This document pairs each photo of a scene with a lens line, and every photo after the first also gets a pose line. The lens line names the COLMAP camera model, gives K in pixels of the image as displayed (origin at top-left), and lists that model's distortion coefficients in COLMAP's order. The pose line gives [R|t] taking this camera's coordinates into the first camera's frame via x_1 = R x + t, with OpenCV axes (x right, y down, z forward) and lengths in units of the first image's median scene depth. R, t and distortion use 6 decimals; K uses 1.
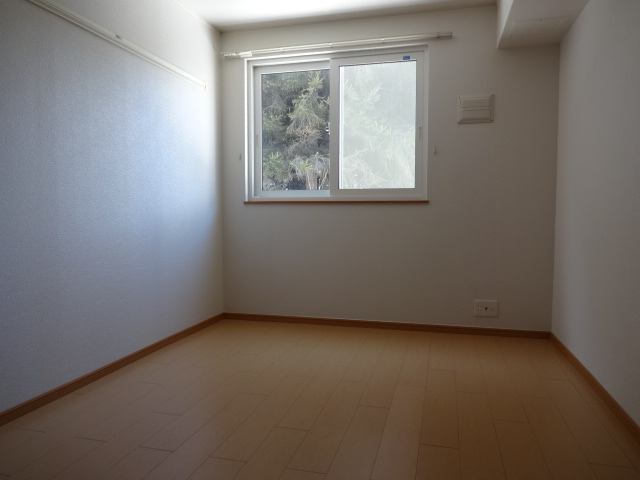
lens RADIAL K [[479.9, 0, 320.7], [0, 479.9, 237.2], [0, 0, 1]] dist [0.006257, 0.008594]
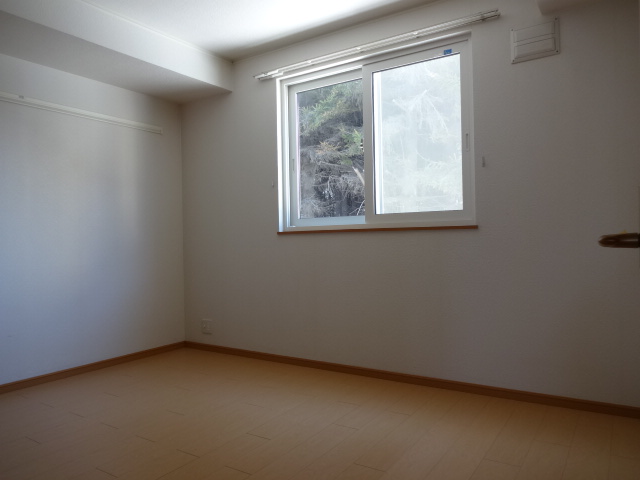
lens RADIAL K [[479.9, 0, 319.5], [0, 479.9, 243.7], [0, 0, 1]] dist [0.006257, 0.008594]
pose [[0.950767, -0.018379, -0.309362, 0.208289], [0.004851, 0.999000, -0.044439, -0.011181], [0.309869, 0.040750, 0.949905, 0.162114]]
